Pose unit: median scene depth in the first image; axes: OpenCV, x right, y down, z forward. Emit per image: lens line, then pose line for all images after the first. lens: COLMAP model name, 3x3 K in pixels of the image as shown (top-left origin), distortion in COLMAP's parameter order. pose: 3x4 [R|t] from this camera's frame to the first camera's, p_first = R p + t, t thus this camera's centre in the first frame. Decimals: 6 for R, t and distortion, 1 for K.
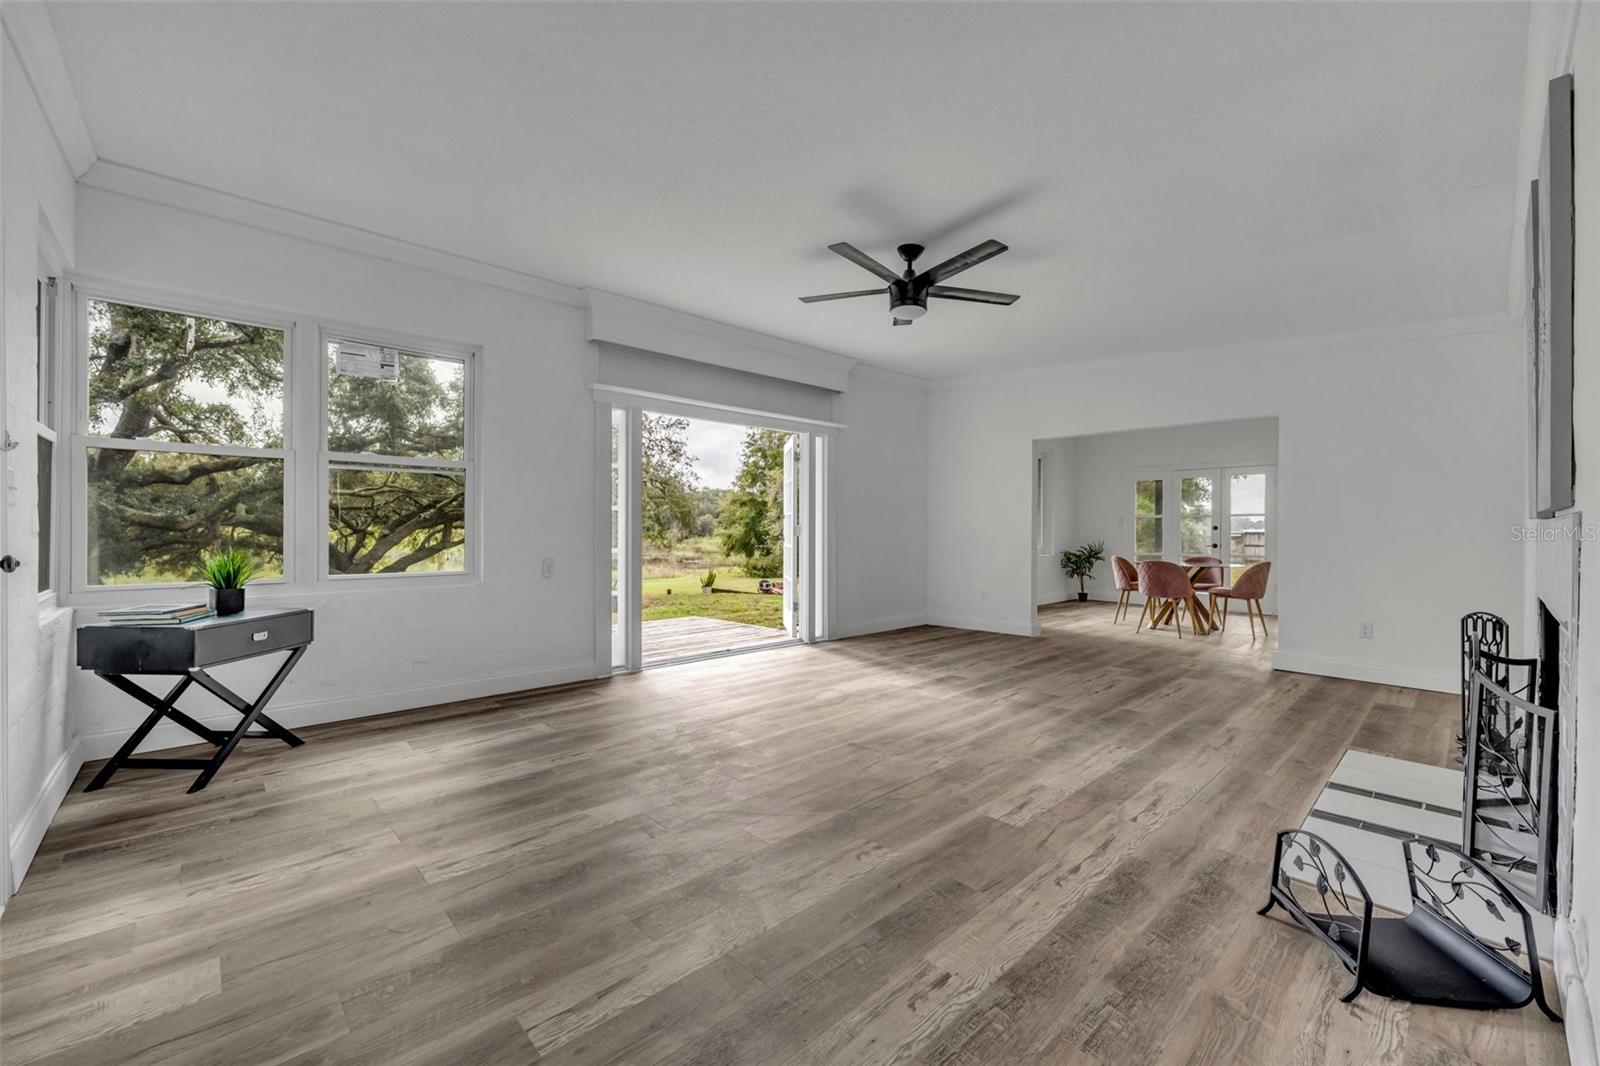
lens RADIAL K [[640.3, 0, 800.0], [0, 640.3, 533.0], [0, 0, 1]] dist [-0.000092, 0.000113]
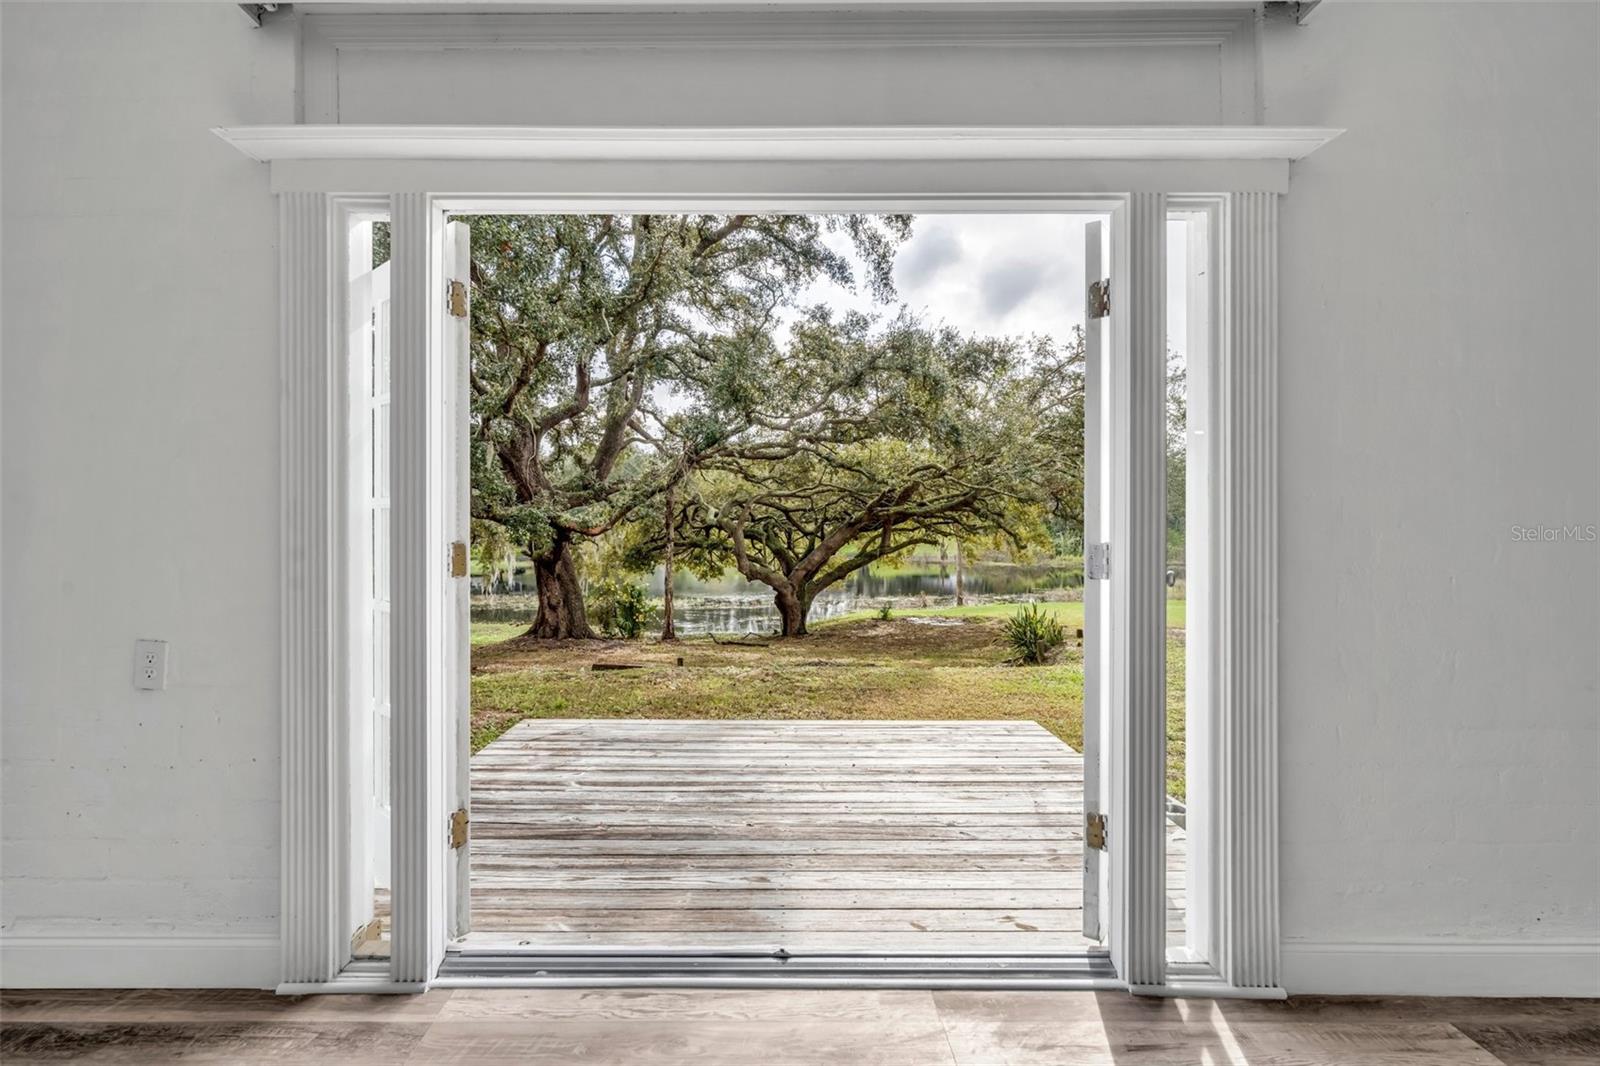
lens RADIAL K [[733.2, 0, 800.0], [0, 733.2, 533.0], [0, 0, 1]] dist [0.000557, 0.000058]
pose [[0.739326, 0.003220, -0.673340, 0.014745], [-0.003640, 0.999993, 0.000786, -0.002392], [0.673337, 0.001870, 0.739333, 0.091957]]
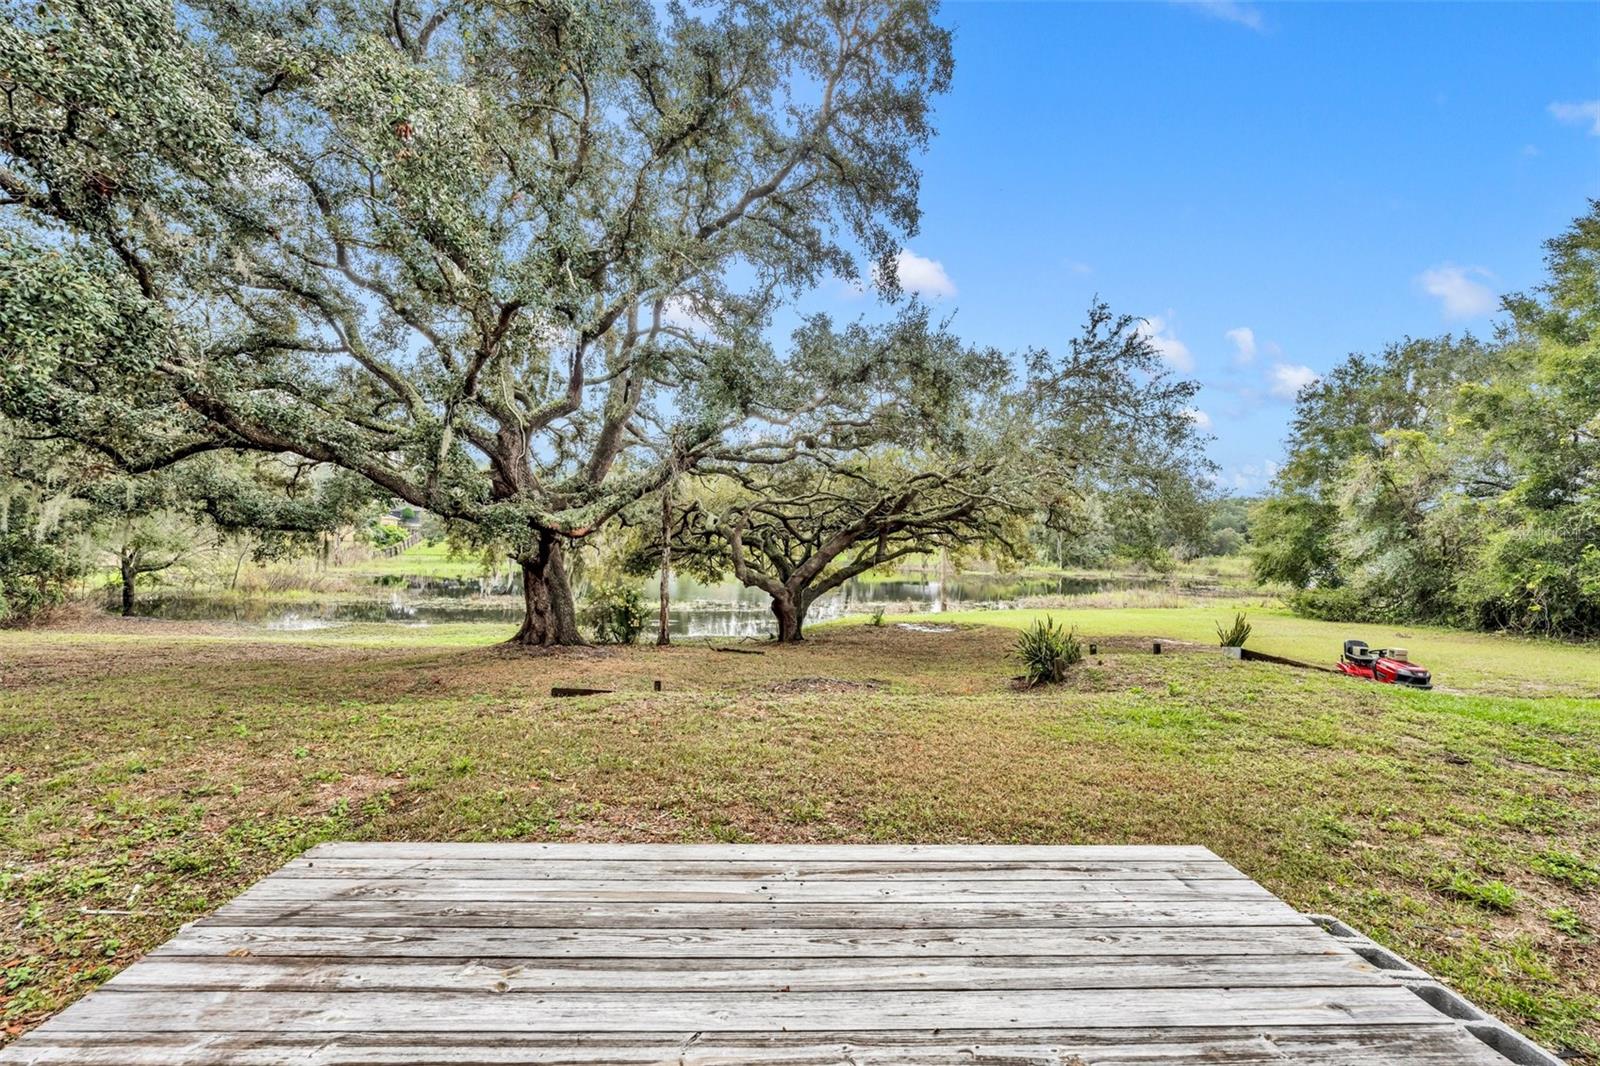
lens RADIAL K [[640.3, 0, 800.0], [0, 640.3, 533.0], [0, 0, 1]] dist [-0.000092, 0.000113]
pose [[0.744352, 0.003618, -0.667777, -0.020771], [-0.018630, 0.999709, -0.015351, -0.000488], [0.667527, 0.023868, 0.744203, 0.128770]]
